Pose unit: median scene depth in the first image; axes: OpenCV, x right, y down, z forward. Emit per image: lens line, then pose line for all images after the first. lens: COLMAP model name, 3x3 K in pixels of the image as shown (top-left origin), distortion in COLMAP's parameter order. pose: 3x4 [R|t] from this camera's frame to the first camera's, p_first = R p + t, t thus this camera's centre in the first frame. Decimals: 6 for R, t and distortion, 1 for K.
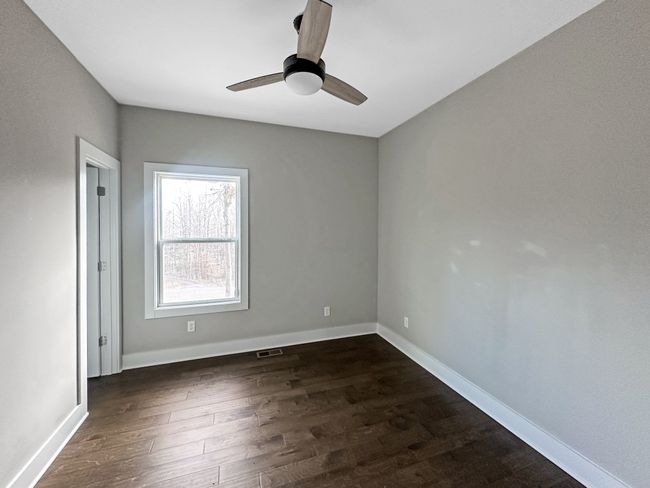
lens RADIAL K [[262.3, 0, 325.5], [0, 262.3, 238.0], [0, 0, 1]] dist [0.002614, 0.000500]
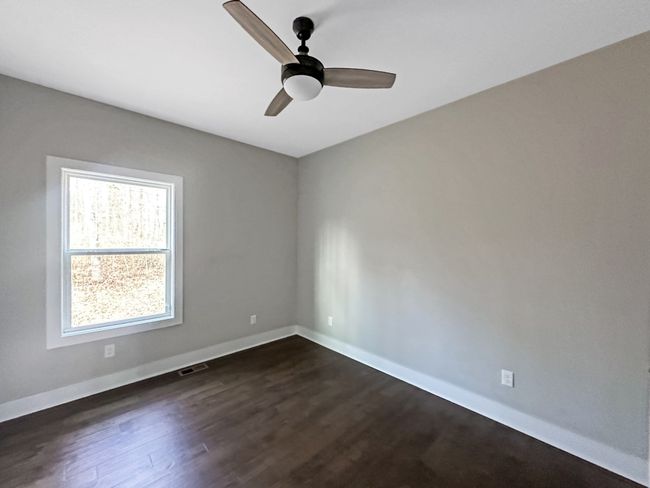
lens RADIAL K [[262.3, 0, 323.6], [0, 262.3, 249.3], [0, 0, 1]] dist [0.002614, 0.000500]
pose [[0.911433, -0.005050, 0.411418, -0.221006], [0.004122, 0.999987, 0.003142, 0.001413], [-0.411428, -0.001168, 0.911441, -0.078555]]
